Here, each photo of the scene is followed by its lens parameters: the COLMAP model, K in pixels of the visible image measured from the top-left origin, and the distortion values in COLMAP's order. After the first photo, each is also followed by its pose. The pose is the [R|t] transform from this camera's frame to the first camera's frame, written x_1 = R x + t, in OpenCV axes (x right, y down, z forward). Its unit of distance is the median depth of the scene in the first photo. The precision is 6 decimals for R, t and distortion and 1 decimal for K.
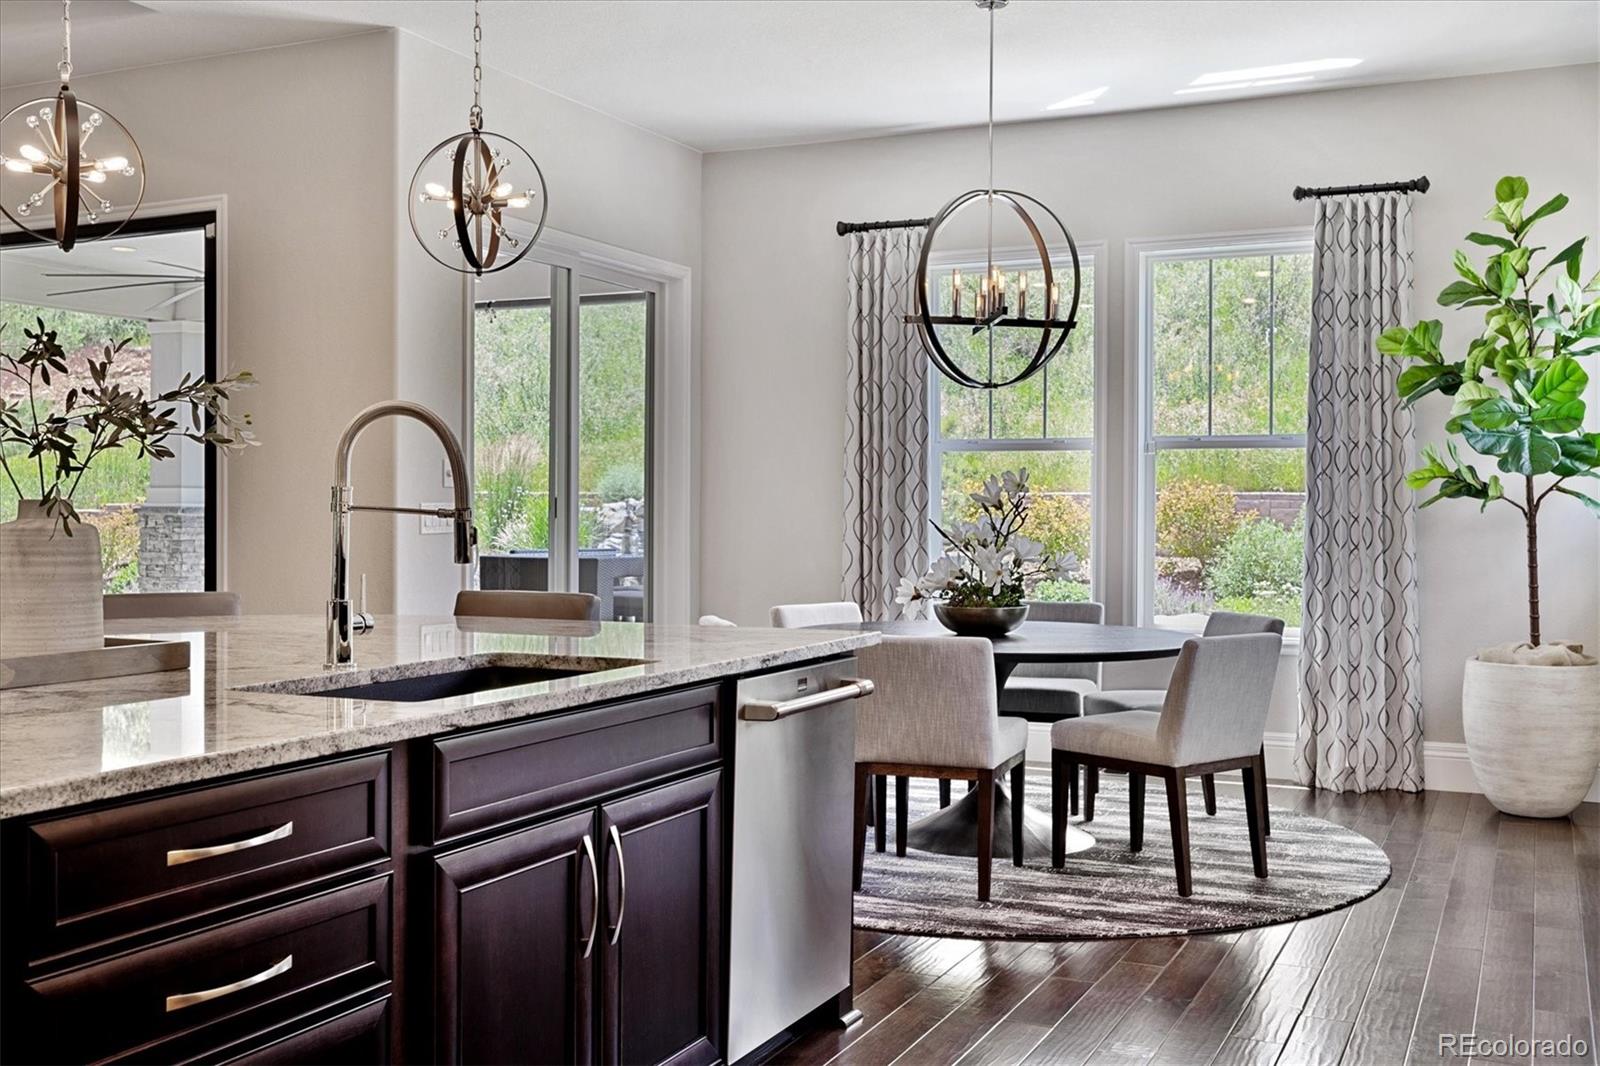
lens RADIAL K [[1607.9, 0, 798.5], [0, 1607.9, 531.4], [0, 0, 1]] dist [-0.002023, 0.000000]
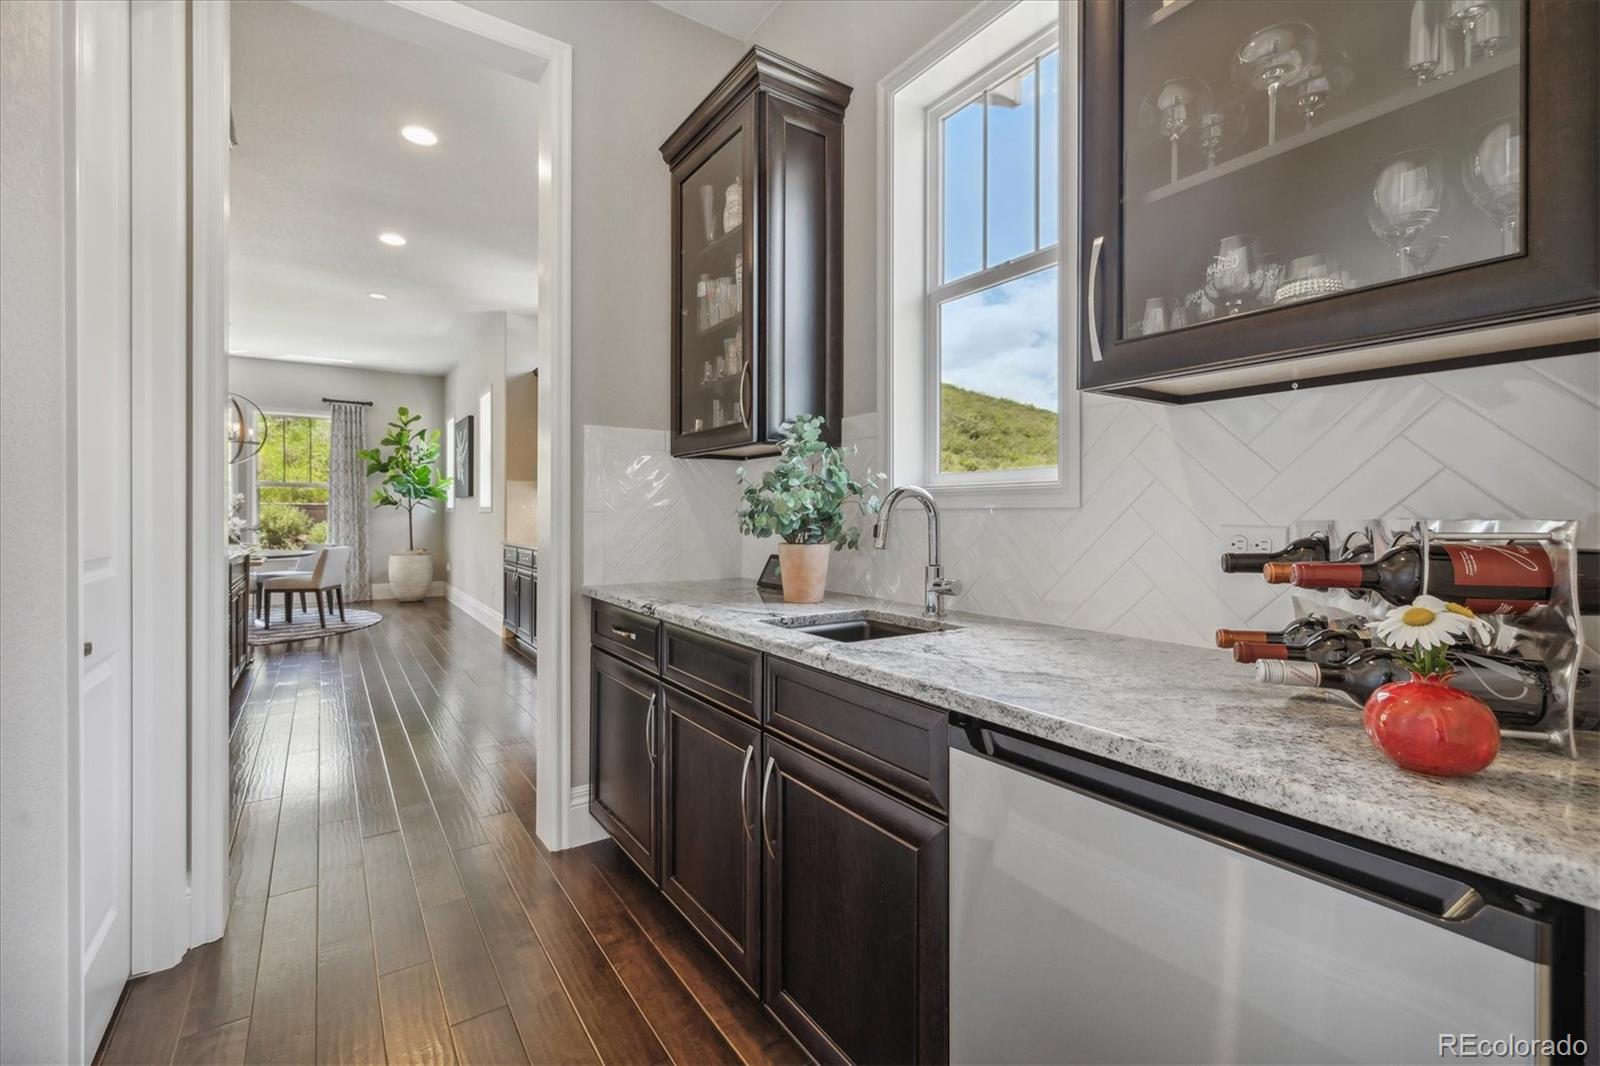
lens RADIAL K [[702.4, 0, 798.8], [0, 702.4, 520.0], [0, 0, 1]] dist [0.000126, 0.000017]
pose [[0.519329, -0.008493, 0.854532, -0.338034], [0.004781, 0.999964, 0.007033, 0.002269], [-0.854561, 0.000434, 0.519351, -0.402617]]
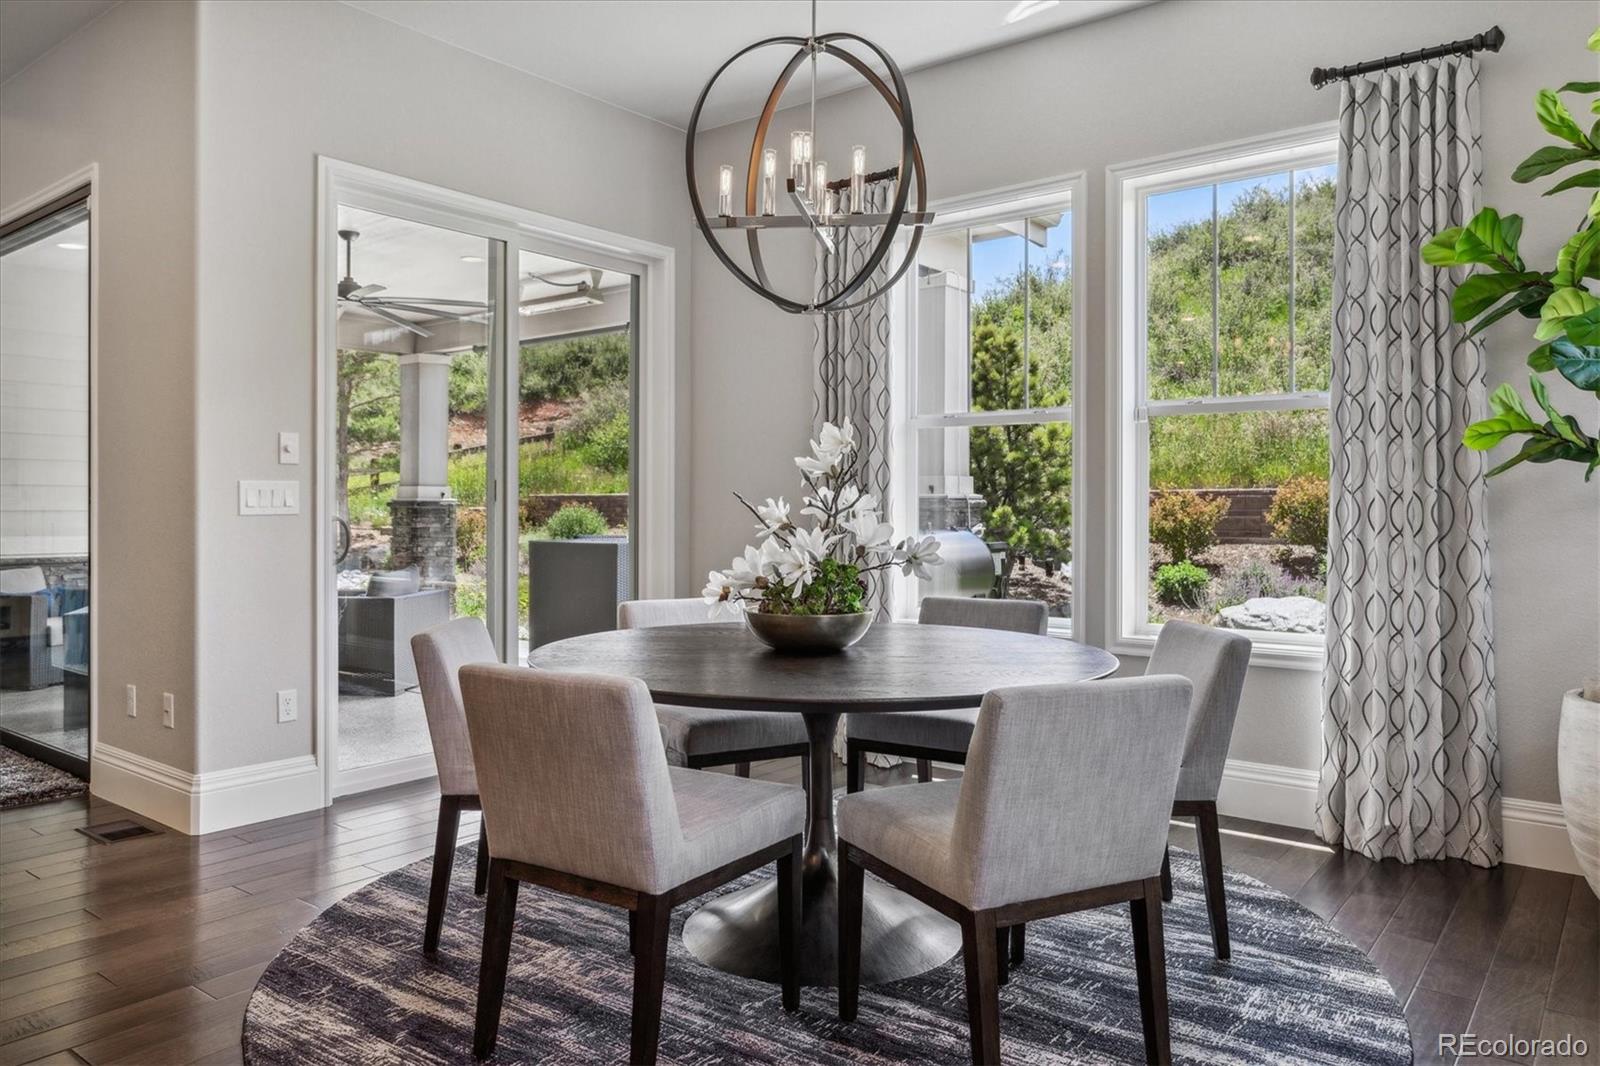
lens RADIAL K [[1087.5, 0, 806.3], [0, 1087.5, 512.6], [0, 0, 1]] dist [0.000868, 0.002815]
pose [[0.973779, -0.002207, -0.227486, 0.193516], [-0.000501, 0.999930, -0.011845, 0.006582], [0.227497, 0.011648, 0.973709, 0.443004]]
